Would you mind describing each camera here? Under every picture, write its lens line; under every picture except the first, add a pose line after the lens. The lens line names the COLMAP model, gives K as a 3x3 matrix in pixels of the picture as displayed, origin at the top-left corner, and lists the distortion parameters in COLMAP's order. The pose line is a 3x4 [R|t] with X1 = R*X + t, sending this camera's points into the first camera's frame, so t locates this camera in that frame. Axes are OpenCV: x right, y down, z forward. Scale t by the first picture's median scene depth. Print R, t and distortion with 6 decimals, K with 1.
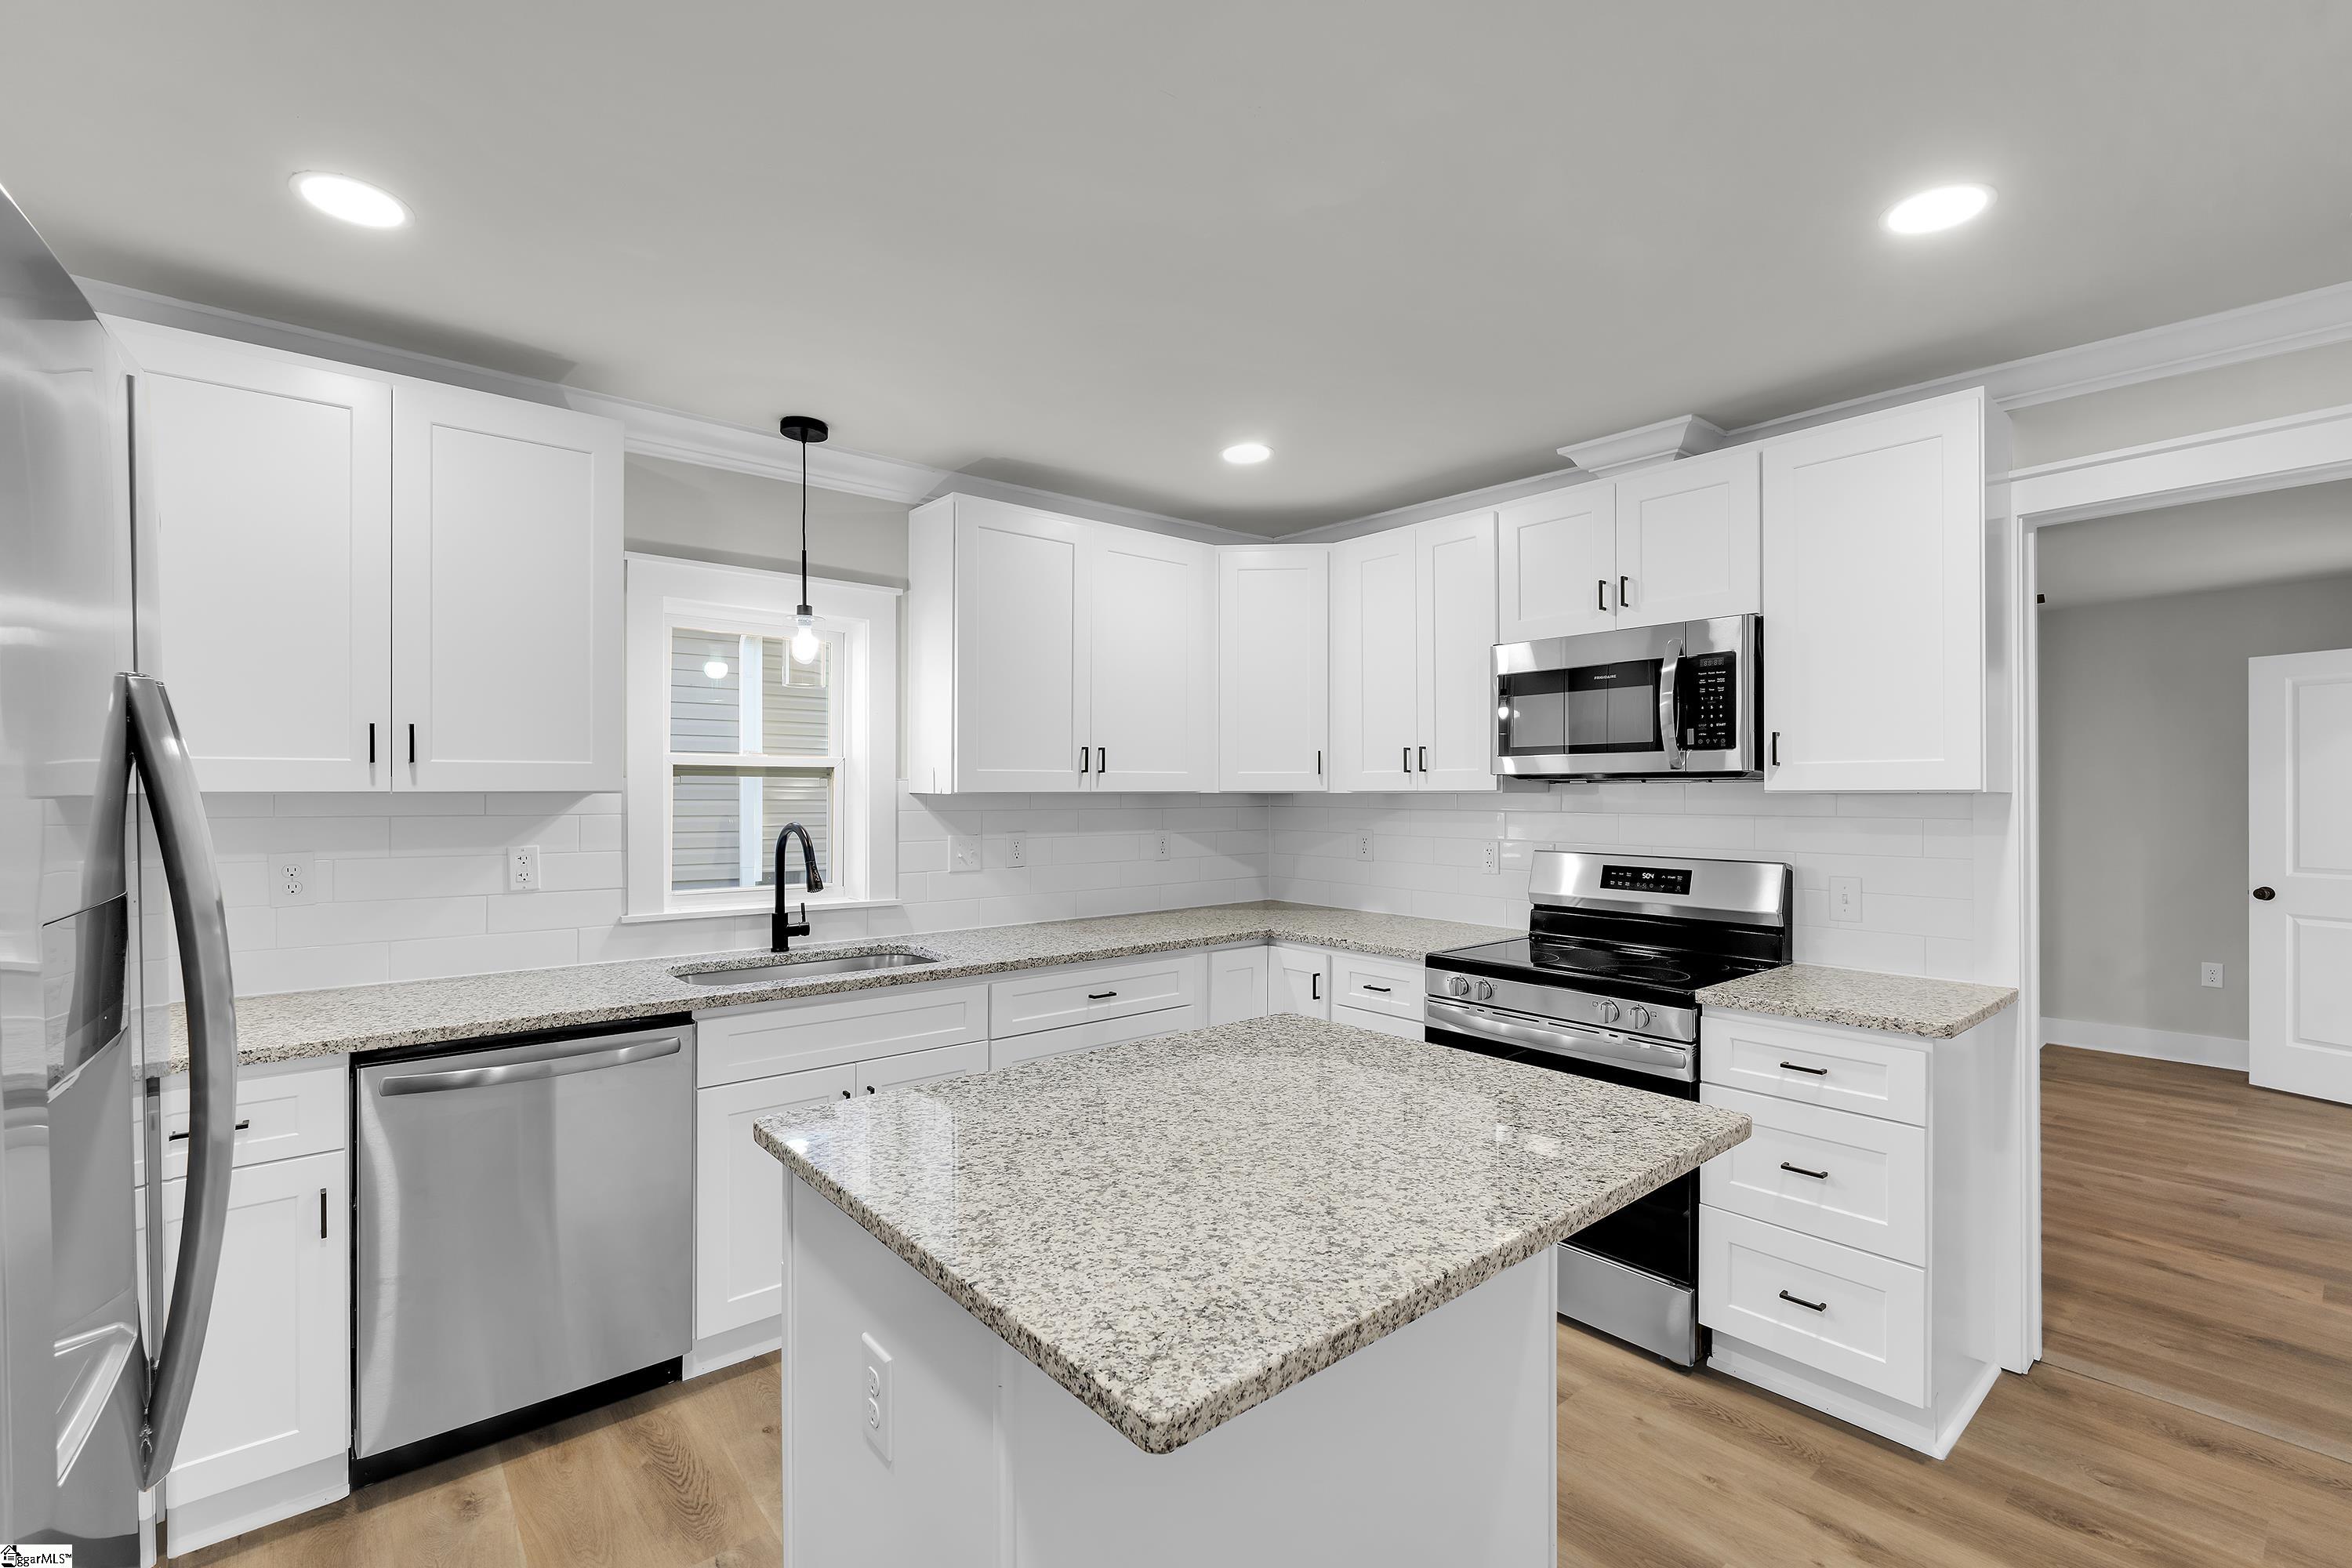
lens RADIAL K [[1021.4, 0, 1151.9], [0, 1021.4, 793.2], [0, 0, 1]] dist [-0.008129, 0.001583]
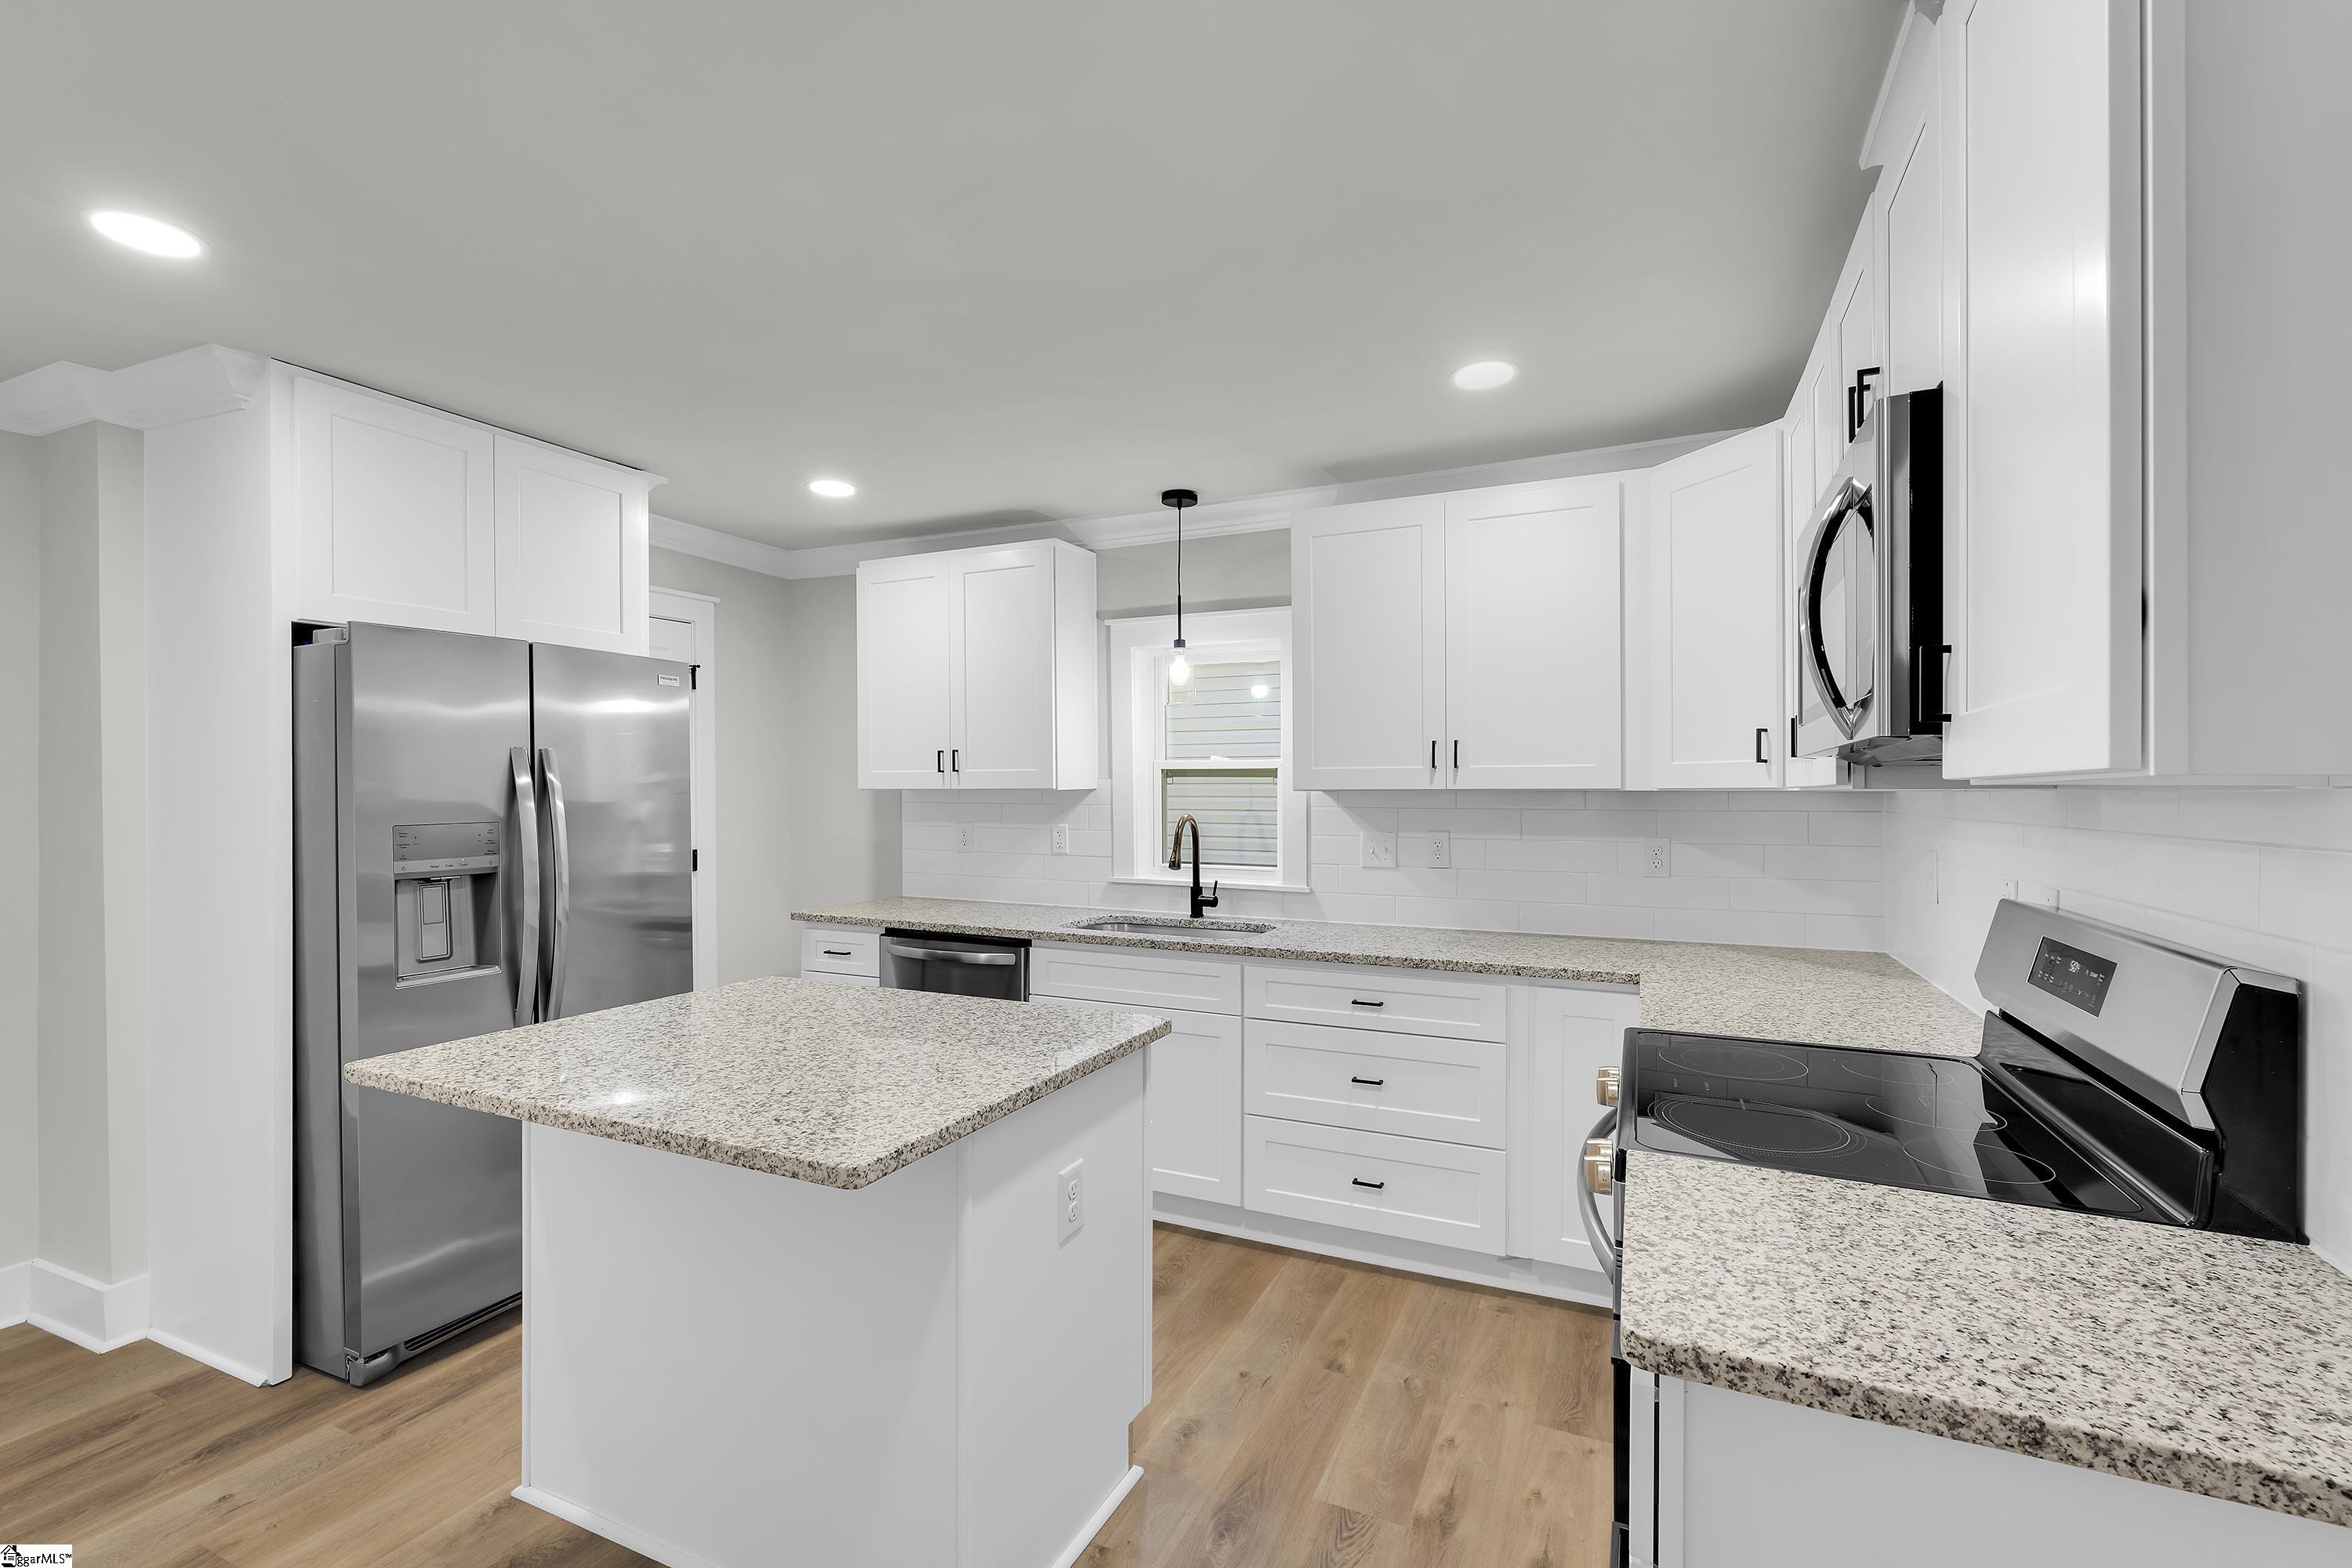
lens RADIAL K [[1021.4, 0, 1179.0], [0, 1021.4, 796.8], [0, 0, 1]] dist [-0.008129, 0.001583]
pose [[0.437000, 0.008064, -0.899425, 0.793175], [0.000399, 0.999958, 0.009159, -0.003907], [0.899461, -0.004361, 0.436979, 0.462182]]
